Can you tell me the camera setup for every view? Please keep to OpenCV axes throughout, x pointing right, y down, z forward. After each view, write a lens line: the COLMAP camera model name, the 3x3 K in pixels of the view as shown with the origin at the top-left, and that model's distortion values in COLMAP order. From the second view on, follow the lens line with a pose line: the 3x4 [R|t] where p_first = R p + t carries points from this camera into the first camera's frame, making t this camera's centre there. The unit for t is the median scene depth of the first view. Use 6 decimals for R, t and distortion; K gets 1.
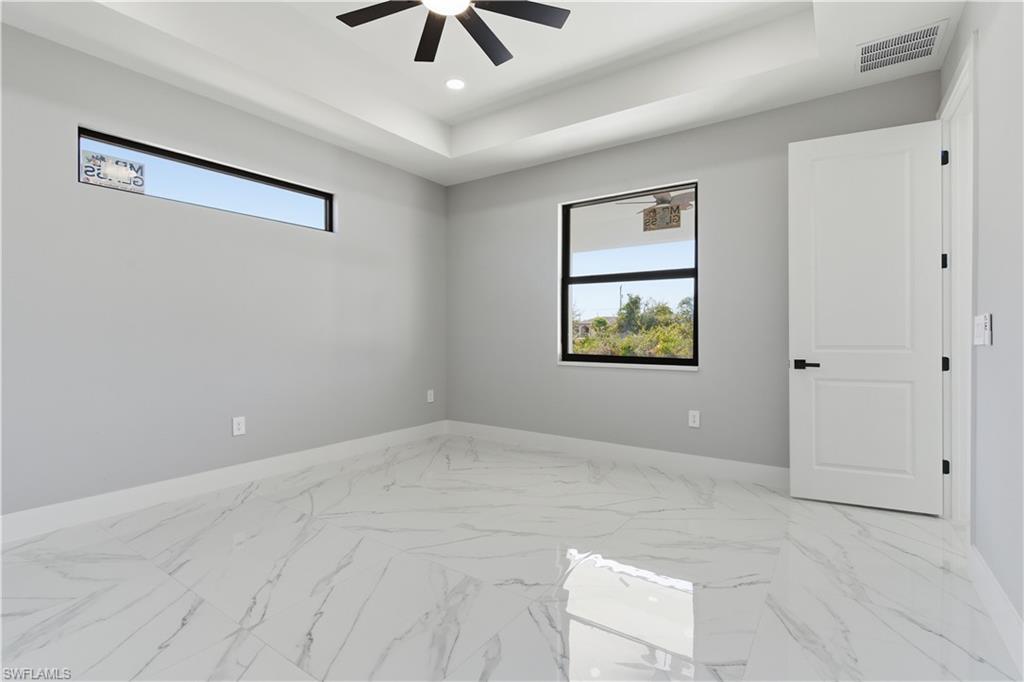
lens RADIAL K [[466.4, 0, 507.8], [0, 466.4, 335.6], [0, 0, 1]] dist [0.002562, -0.000538]
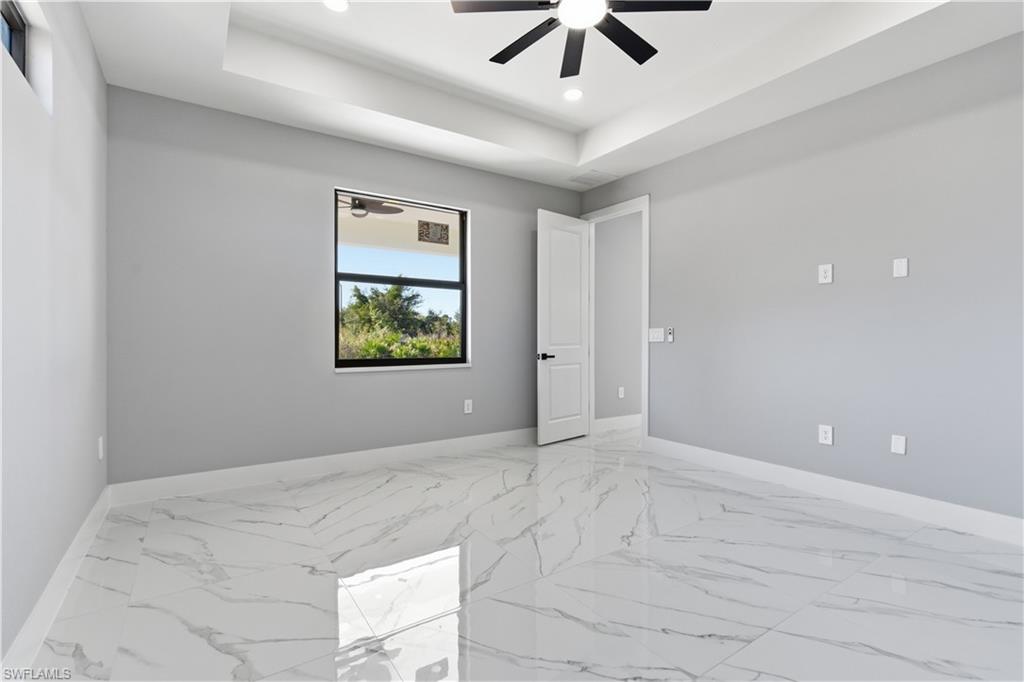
lens RADIAL K [[466.4, 0, 504.2], [0, 466.4, 337.4], [0, 0, 1]] dist [0.002562, -0.000538]
pose [[0.375619, -0.006054, 0.926754, -0.739283], [0.003761, 0.999980, 0.005008, -0.007963], [-0.926766, 0.001605, 0.375635, 0.492390]]
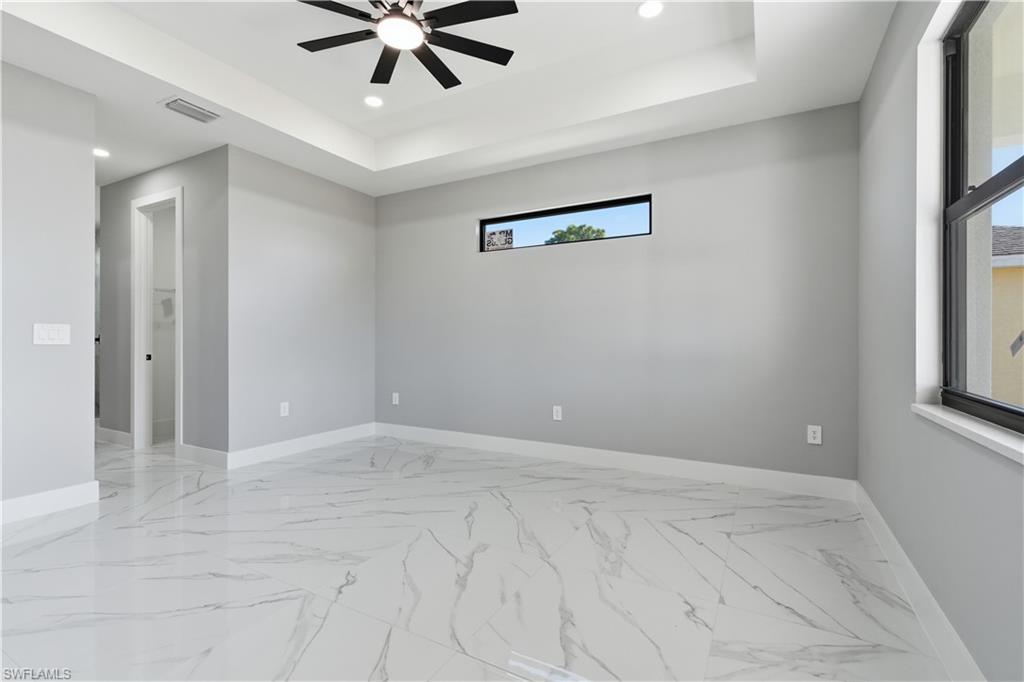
lens RADIAL K [[466.4, 0, 524.6], [0, 466.4, 340.1], [0, 0, 1]] dist [0.002562, -0.000538]
pose [[0.129472, 0.004331, -0.991574, 0.643451], [-0.005386, 0.999979, 0.003664, -0.007076], [0.991568, 0.004866, 0.129493, 0.736785]]
